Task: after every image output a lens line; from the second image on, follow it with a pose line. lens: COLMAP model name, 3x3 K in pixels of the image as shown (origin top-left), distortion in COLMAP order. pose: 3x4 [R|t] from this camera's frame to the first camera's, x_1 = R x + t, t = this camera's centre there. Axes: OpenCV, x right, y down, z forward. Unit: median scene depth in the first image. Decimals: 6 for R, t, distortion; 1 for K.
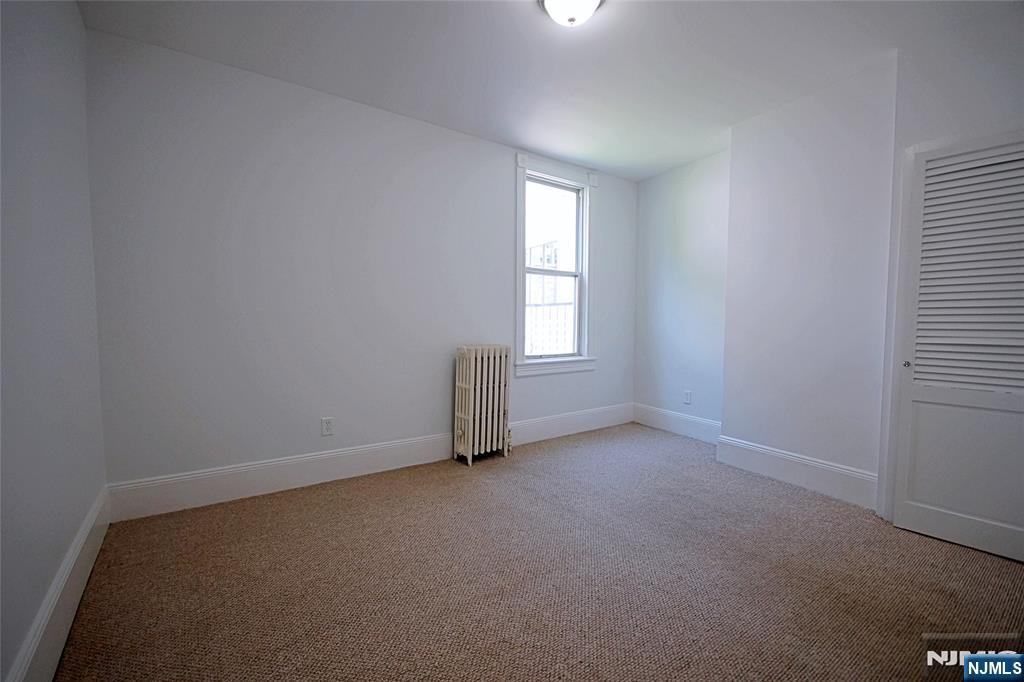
lens RADIAL K [[437.7, 0, 512.0], [0, 437.7, 341.0], [0, 0, 1]] dist [-0.000669, -0.000443]
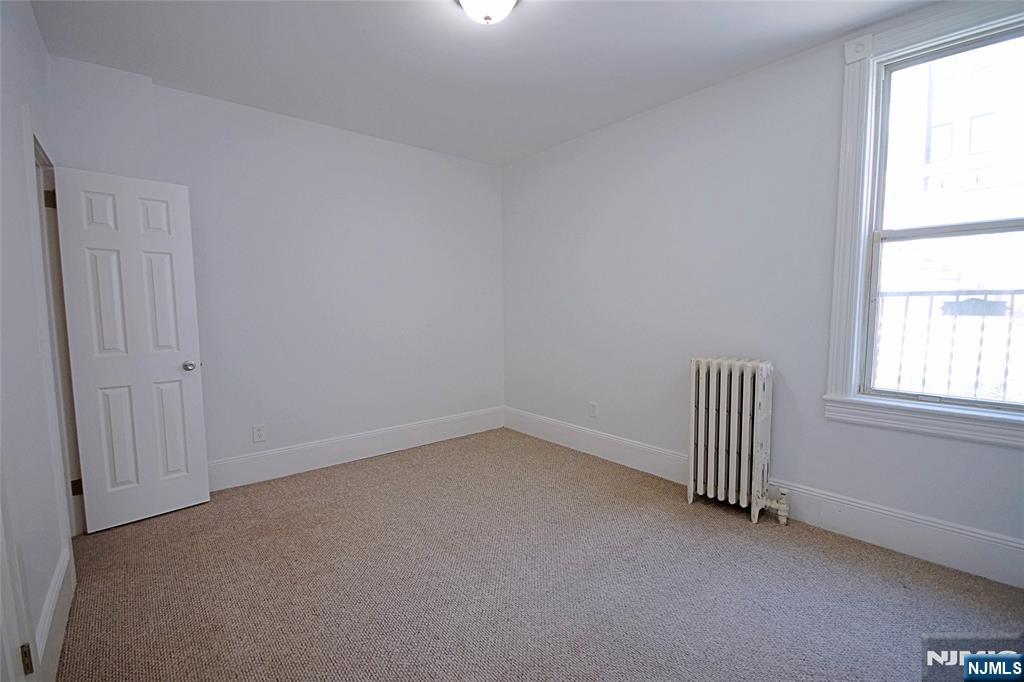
lens RADIAL K [[437.7, 0, 512.0], [0, 437.7, 341.0], [0, 0, 1]] dist [-0.000669, -0.000443]
pose [[0.102135, 0.070134, -0.992295, 0.631391], [-0.040343, 0.996983, 0.066313, -0.054444], [0.993952, 0.033259, 0.104656, 0.548415]]
